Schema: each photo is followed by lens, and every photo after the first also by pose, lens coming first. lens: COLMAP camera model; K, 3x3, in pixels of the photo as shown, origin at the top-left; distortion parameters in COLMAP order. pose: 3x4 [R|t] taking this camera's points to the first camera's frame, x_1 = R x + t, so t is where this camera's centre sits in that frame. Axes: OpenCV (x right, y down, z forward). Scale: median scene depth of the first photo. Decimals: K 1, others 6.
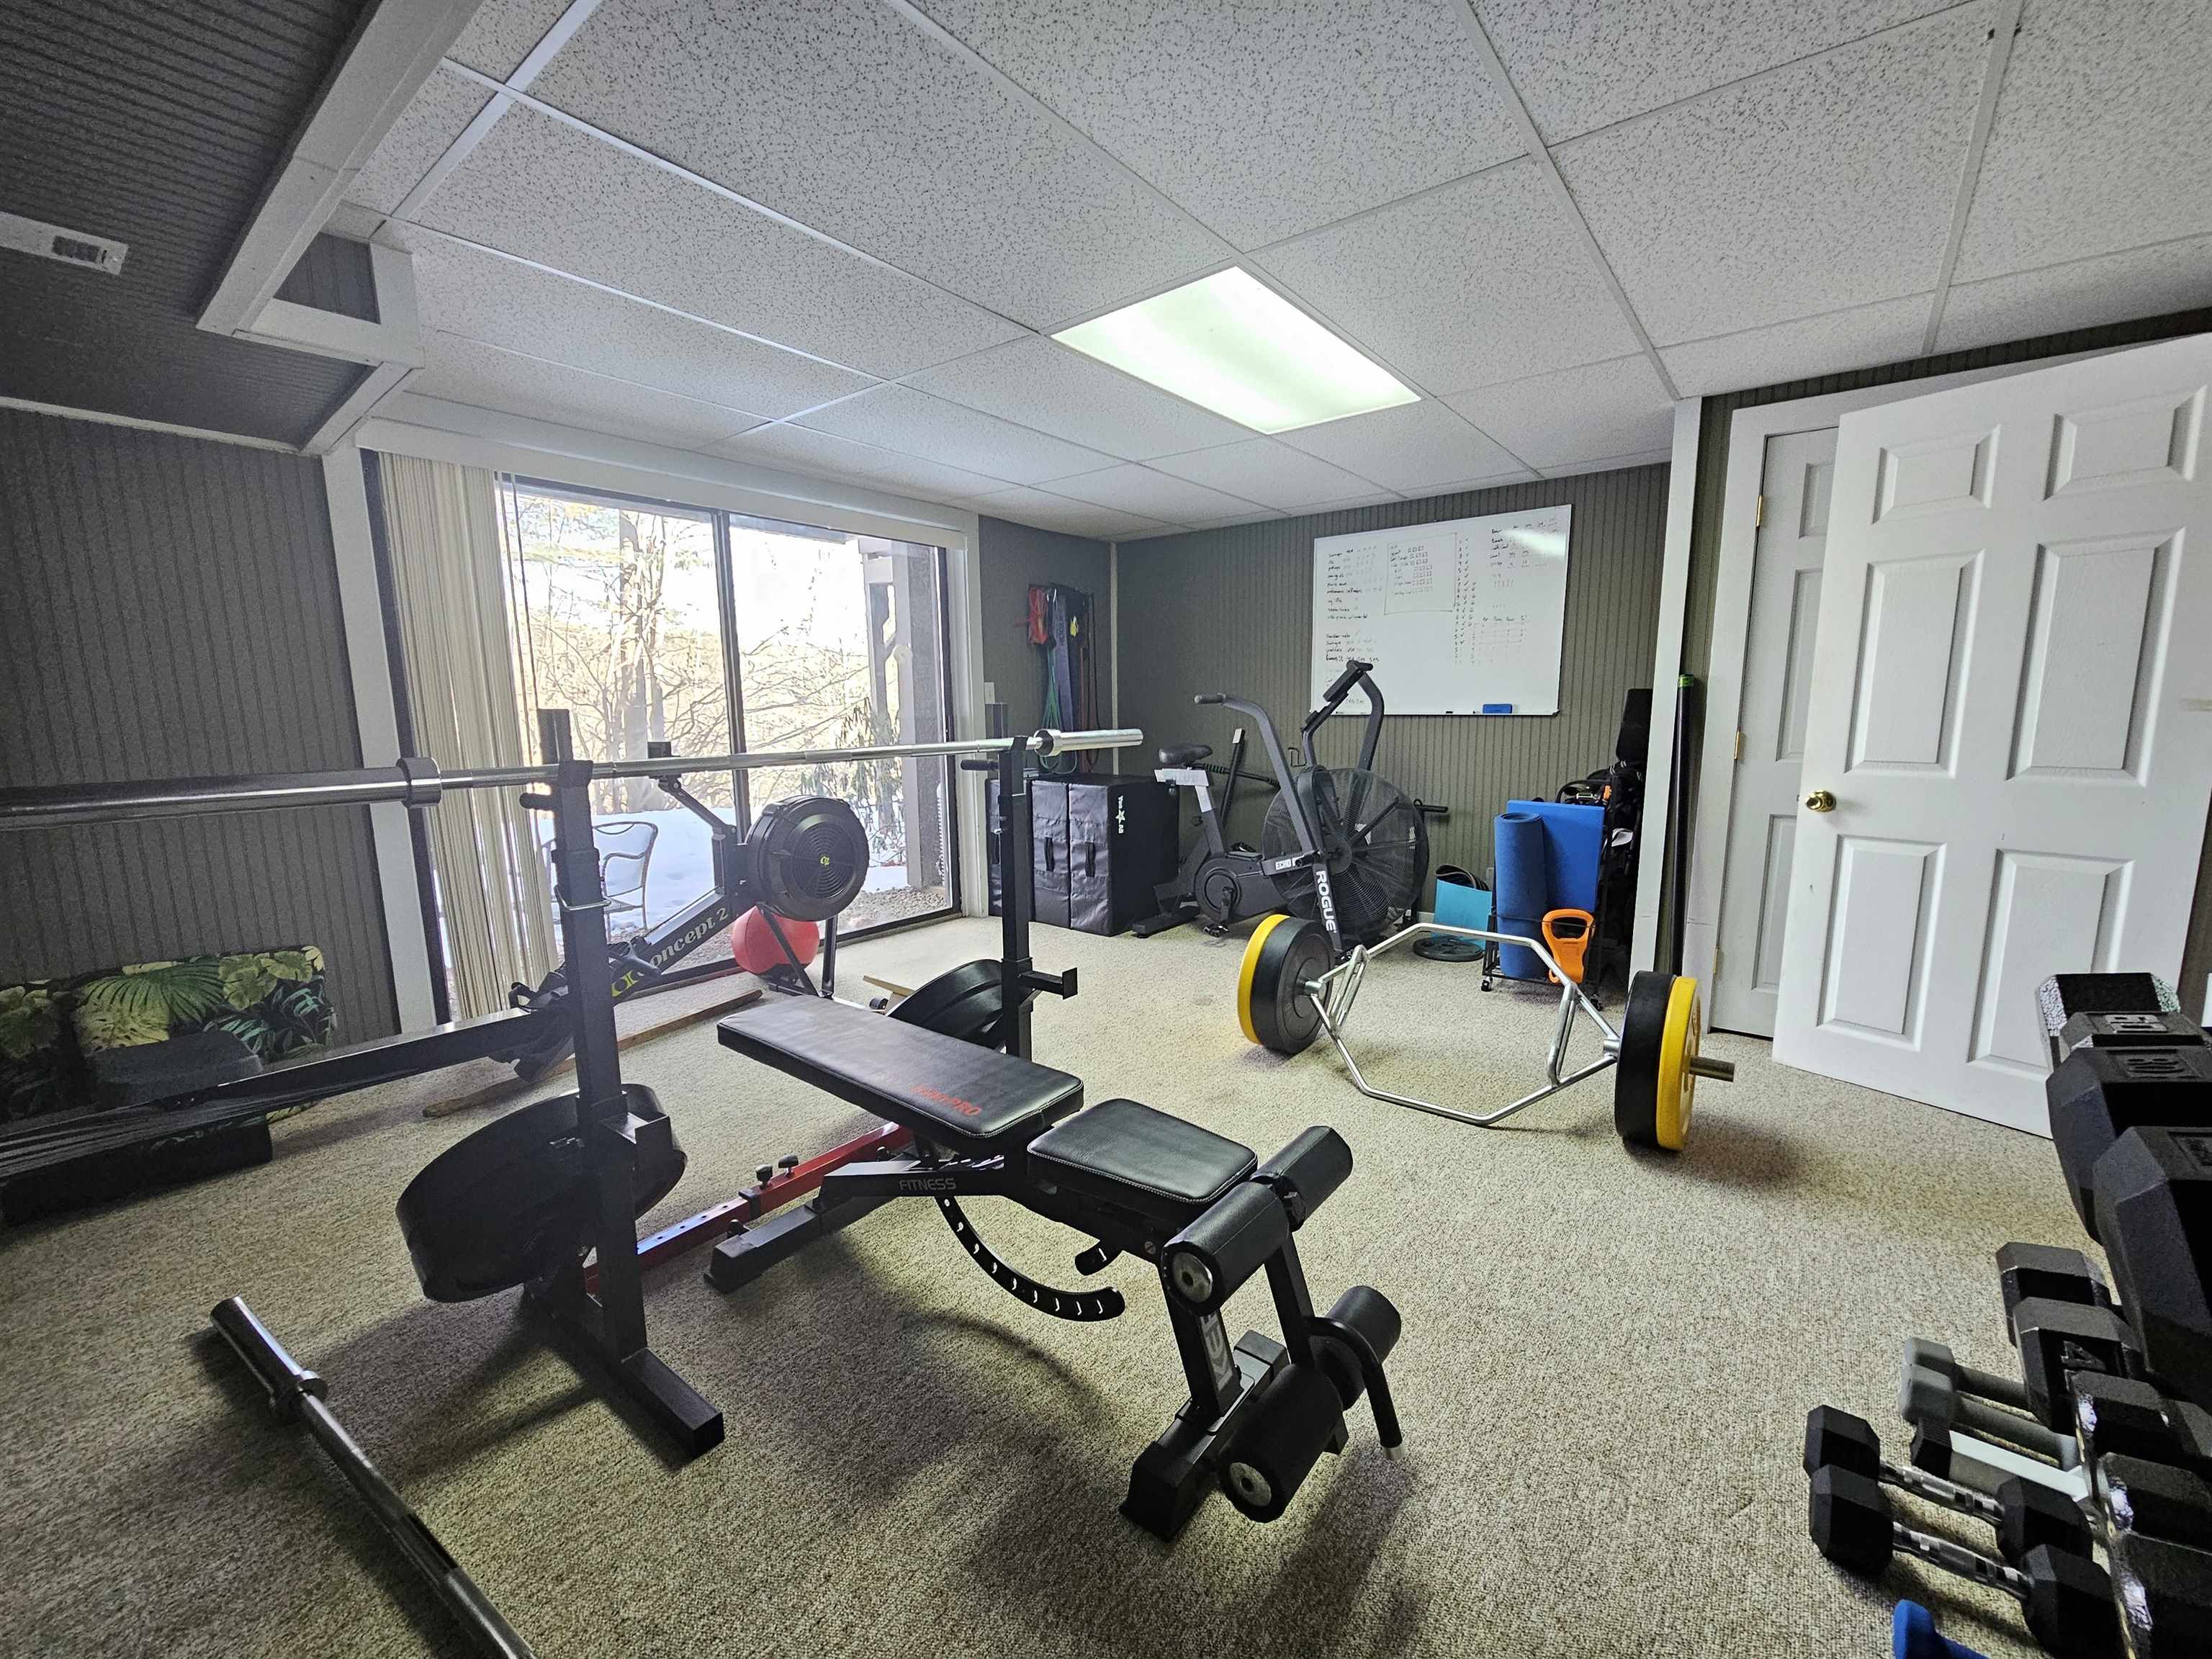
lens RADIAL K [[903.0, 0, 1095.5], [0, 903.0, 843.5], [0, 0, 1]] dist [-0.006586, 0.002495]
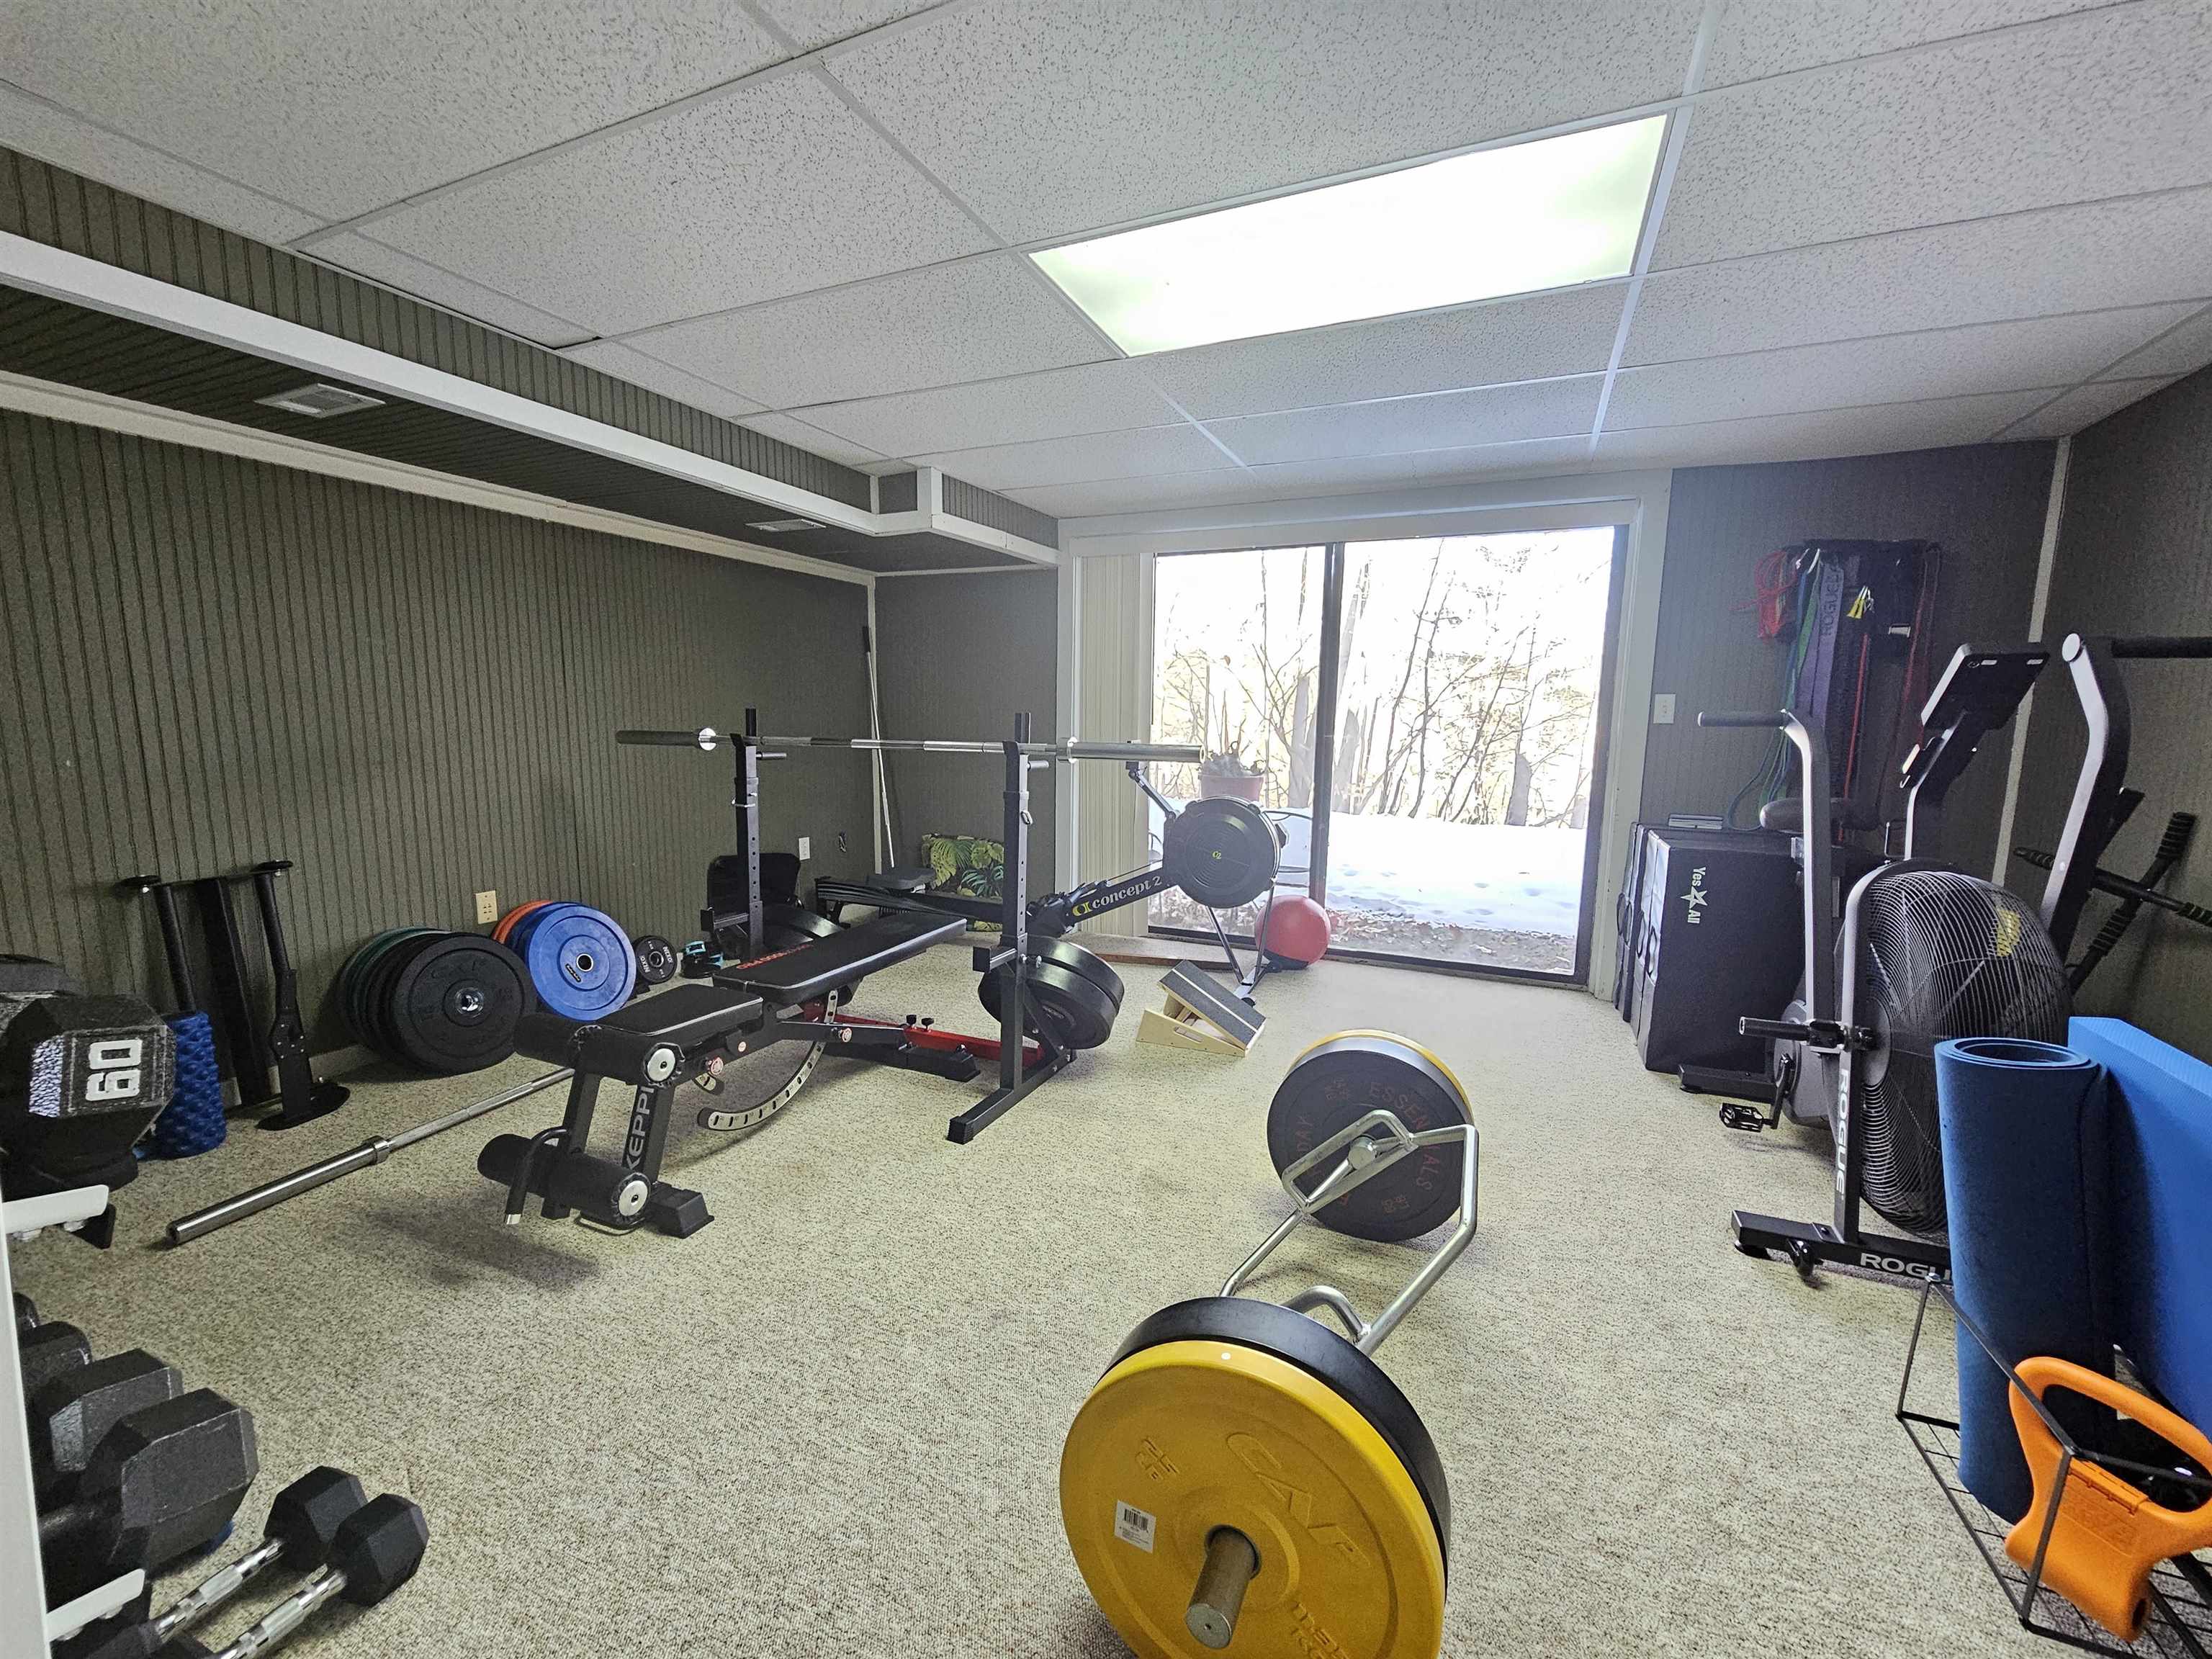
lens RADIAL K [[903.0, 0, 1098.6], [0, 903.0, 823.1], [0, 0, 1]] dist [-0.006586, 0.002495]
pose [[0.252761, 0.126064, -0.959281, 0.753912], [-0.169322, 0.981938, 0.084427, -0.091356], [0.952598, 0.141088, 0.269541, 0.570318]]
